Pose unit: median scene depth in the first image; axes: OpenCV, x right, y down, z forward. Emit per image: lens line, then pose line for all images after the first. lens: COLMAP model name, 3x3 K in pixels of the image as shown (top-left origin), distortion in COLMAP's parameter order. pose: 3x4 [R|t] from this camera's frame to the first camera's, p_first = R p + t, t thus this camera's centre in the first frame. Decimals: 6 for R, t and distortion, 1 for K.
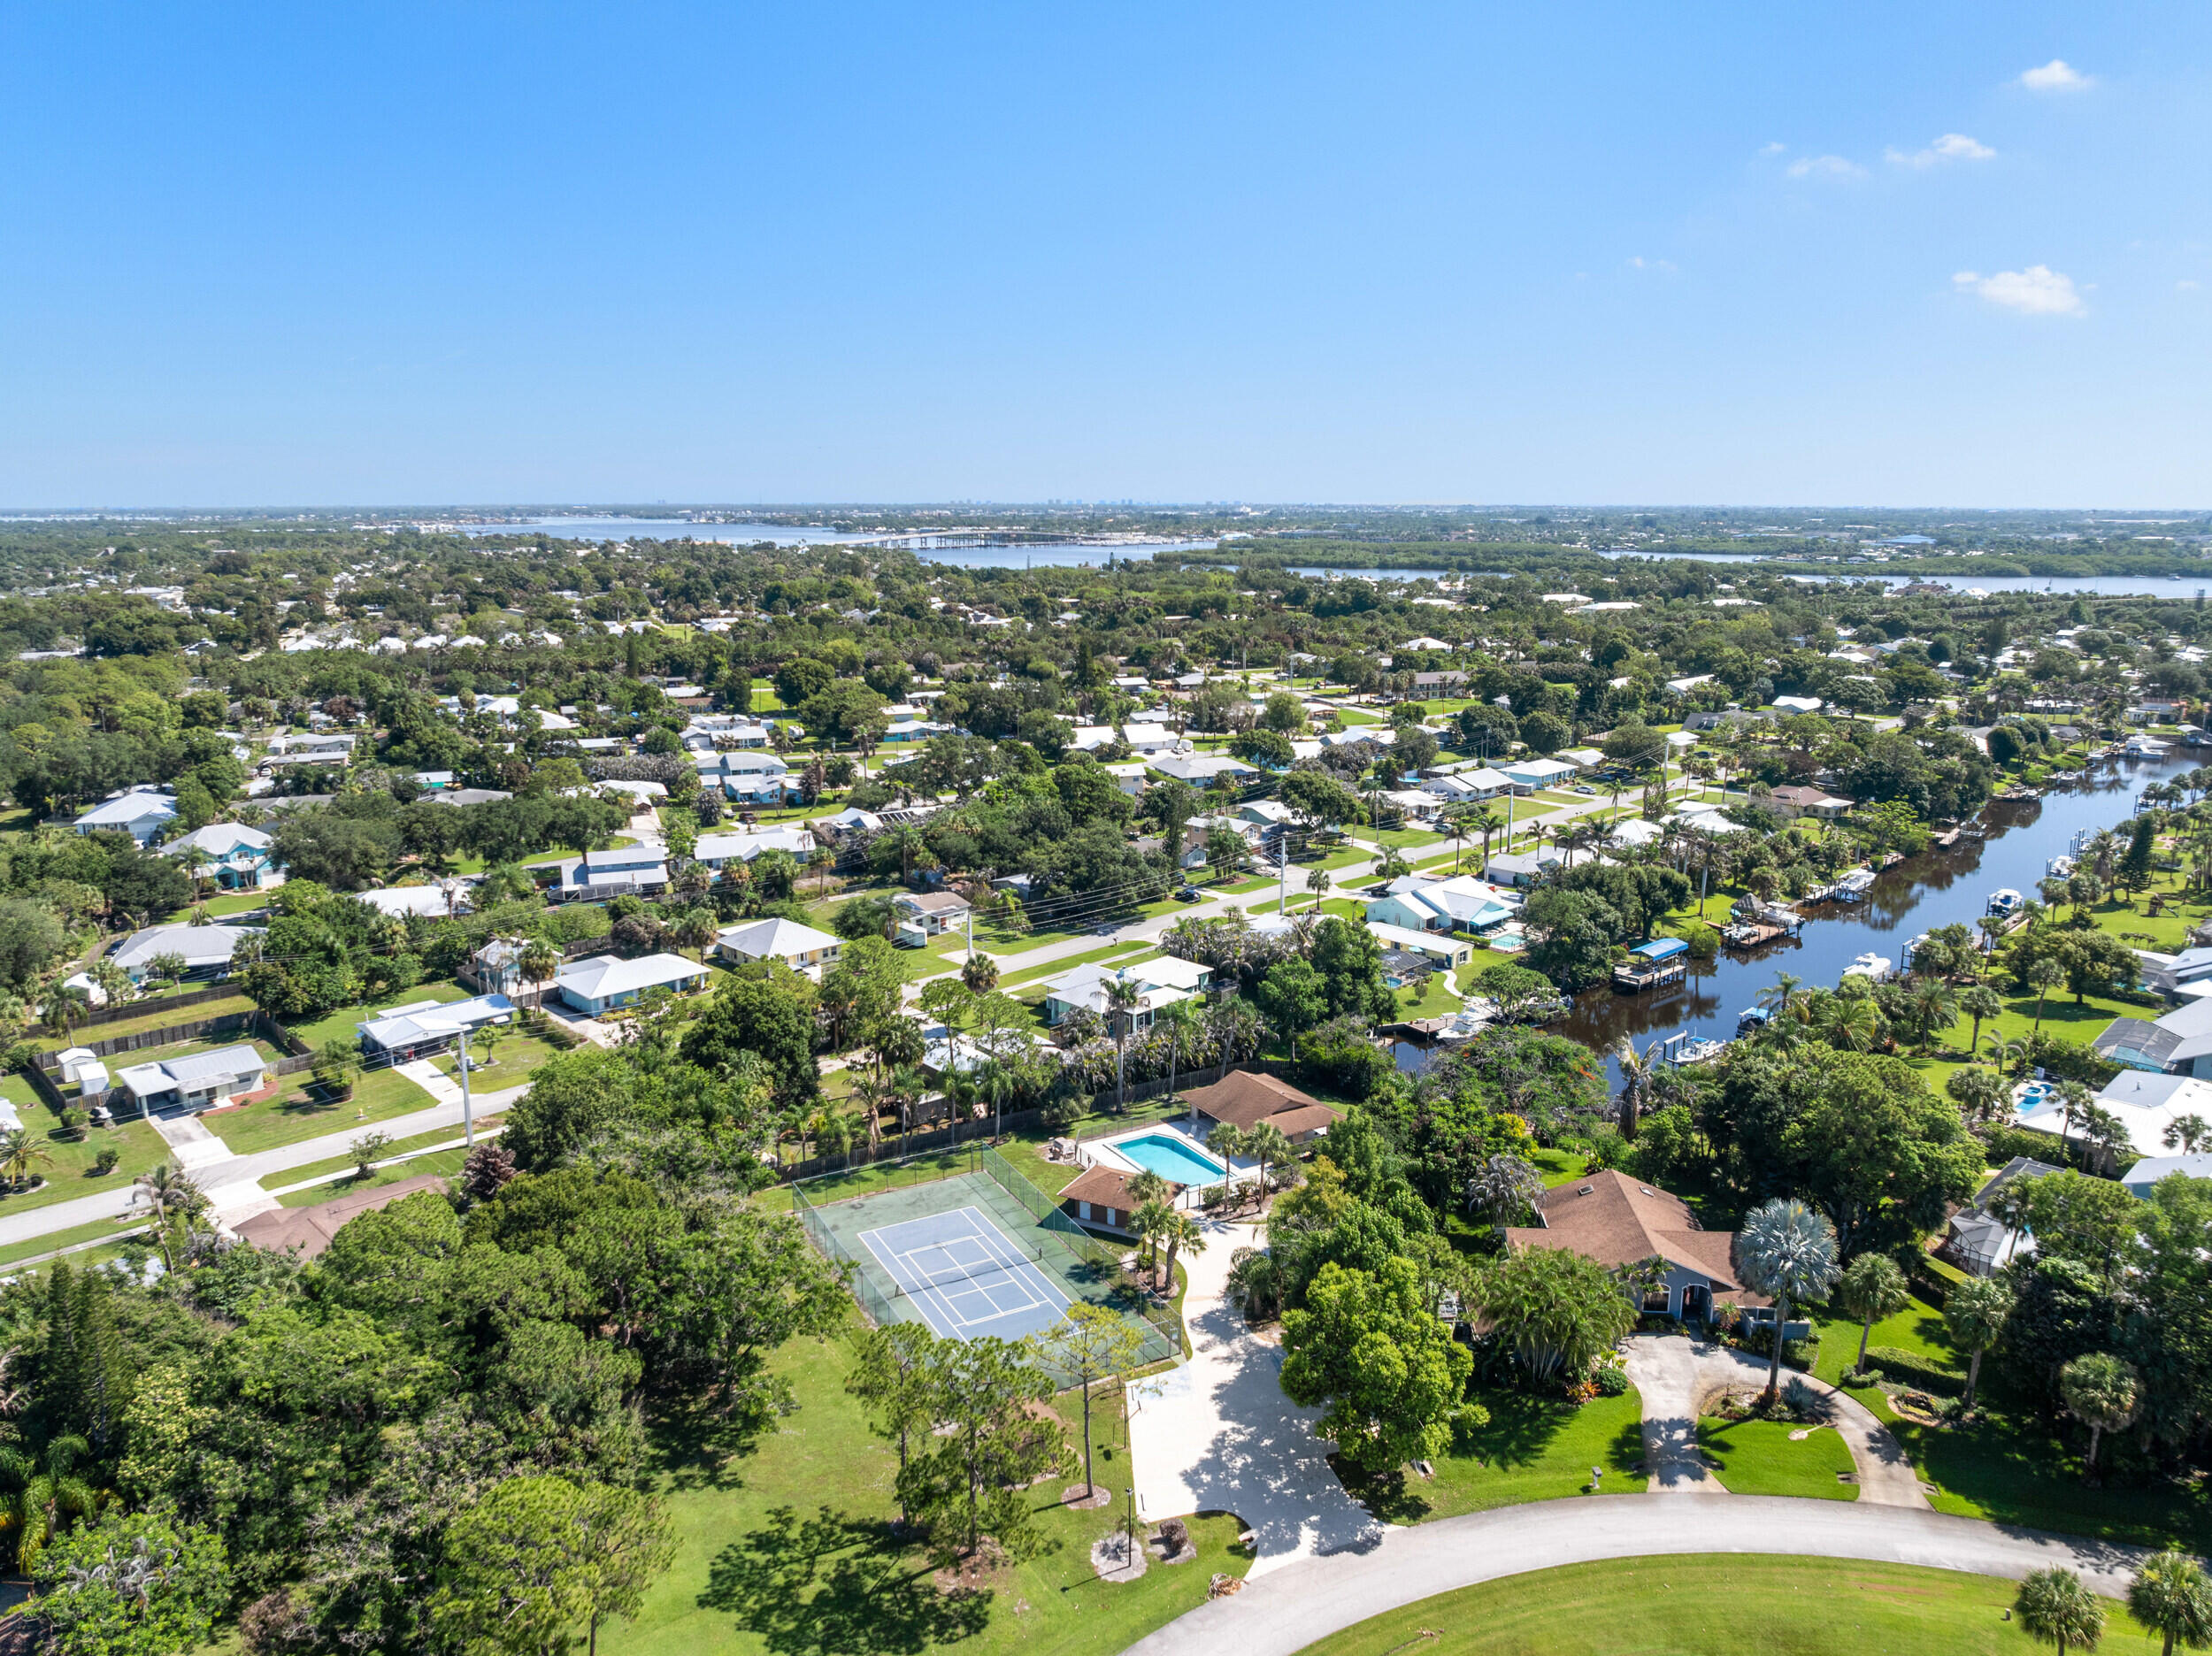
lens RADIAL K [[1561.8, 0, 1134.4], [0, 1561.8, 824.4], [0, 0, 1]] dist [-0.041574, 0.001091]
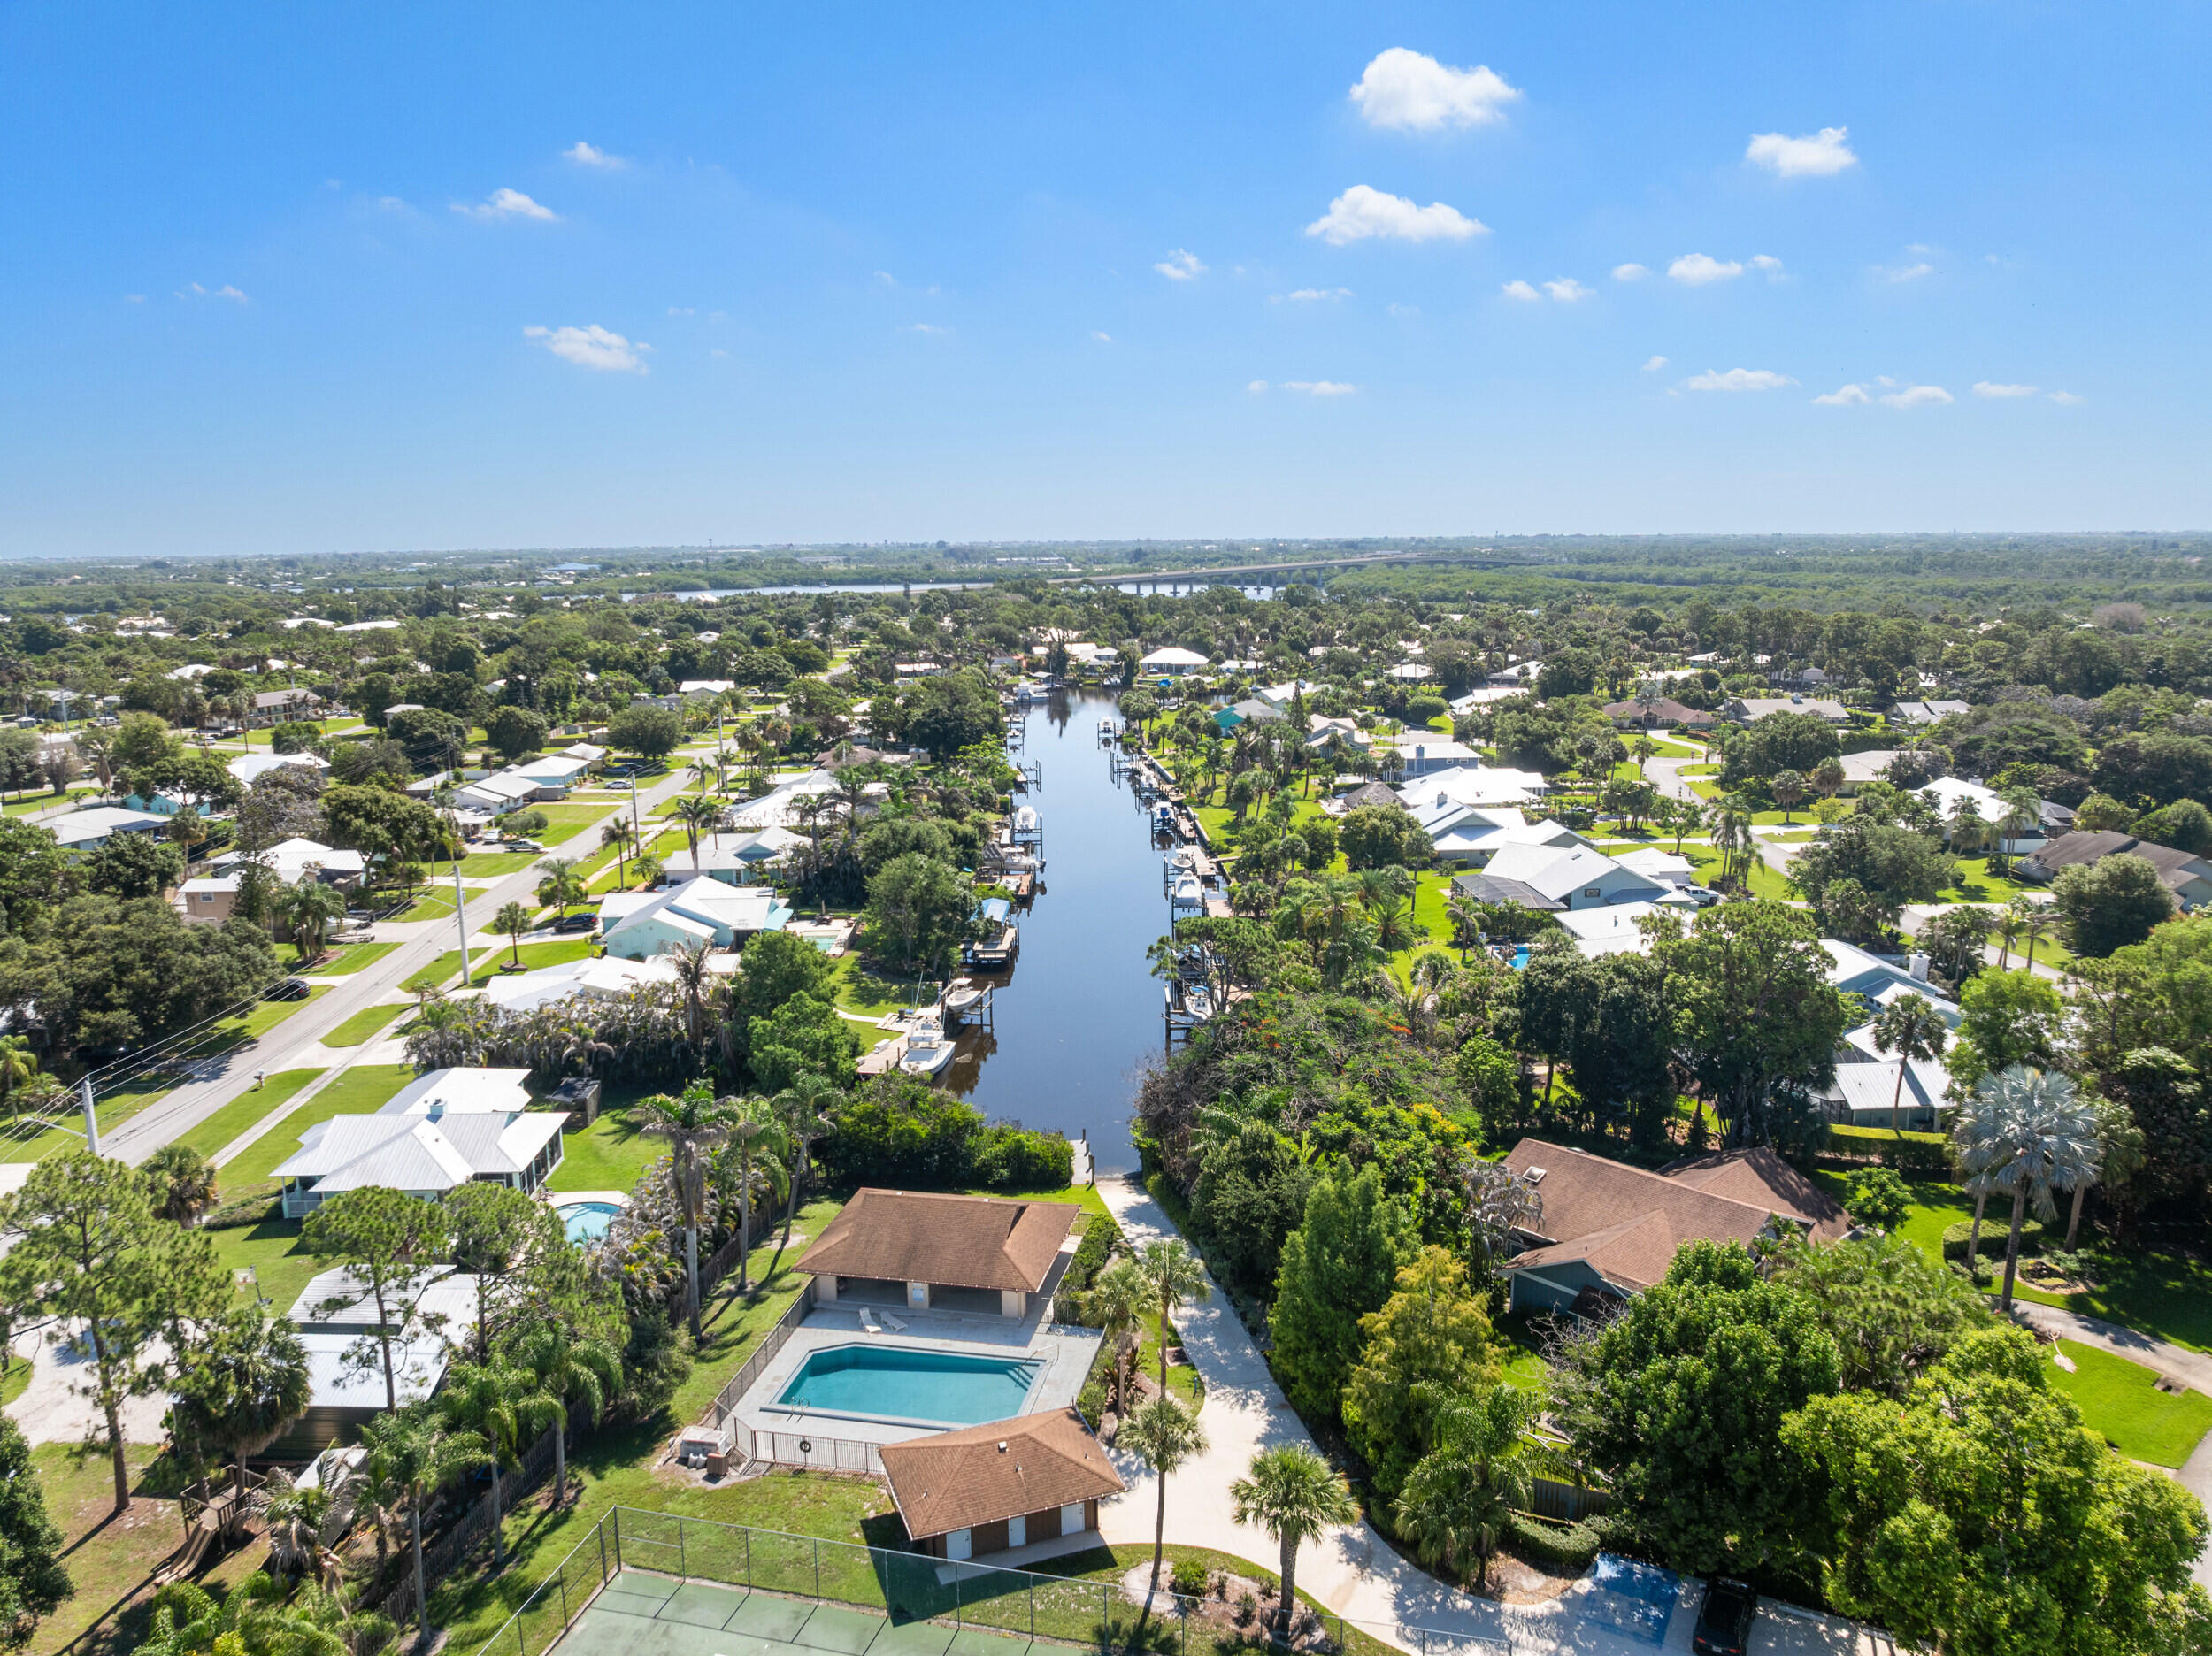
lens RADIAL K [[1561.8, 0, 1134.4], [0, 1561.8, 824.4], [0, 0, 1]] dist [-0.041574, 0.001091]
pose [[0.676844, -0.145691, 0.721565, -0.067081], [0.164516, 0.985364, 0.044636, 0.003618], [-0.717507, 0.088498, 0.690906, 0.132886]]
